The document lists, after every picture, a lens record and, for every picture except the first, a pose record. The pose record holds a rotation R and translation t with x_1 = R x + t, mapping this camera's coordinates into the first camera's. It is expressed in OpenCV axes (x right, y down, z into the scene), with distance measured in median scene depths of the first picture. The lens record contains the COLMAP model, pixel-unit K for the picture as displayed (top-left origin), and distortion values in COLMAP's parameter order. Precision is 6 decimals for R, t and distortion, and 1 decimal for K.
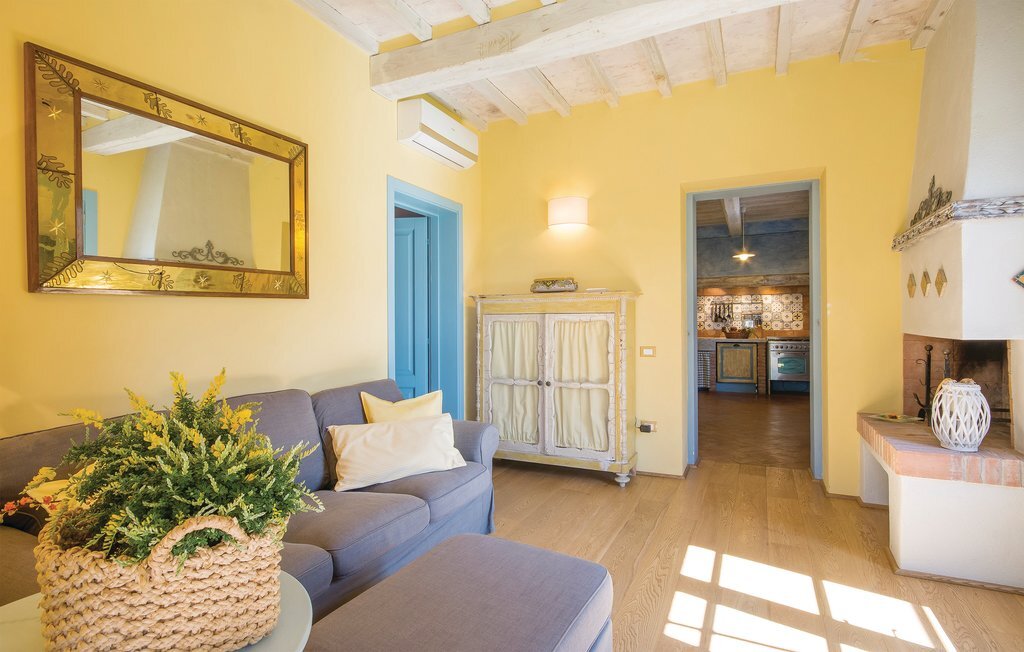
lens RADIAL K [[529.4, 0, 511.2], [0, 529.4, 323.7], [0, 0, 1]] dist [-0.005290, -0.000482]
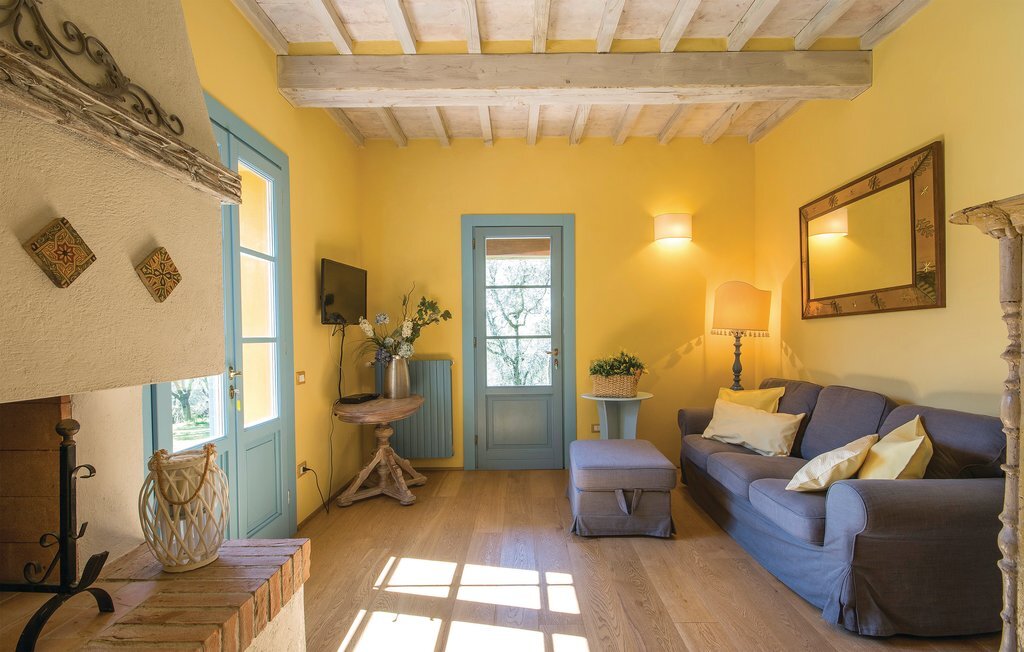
lens RADIAL K [[486.4, 0, 513.9], [0, 486.4, 333.4], [0, 0, 1]] dist [0.005149, 0.000200]
pose [[-0.909073, 0.023052, -0.415999, 0.827032], [0.022453, 0.999728, 0.006334, -0.030307], [0.416032, -0.003582, -0.909343, 1.856839]]
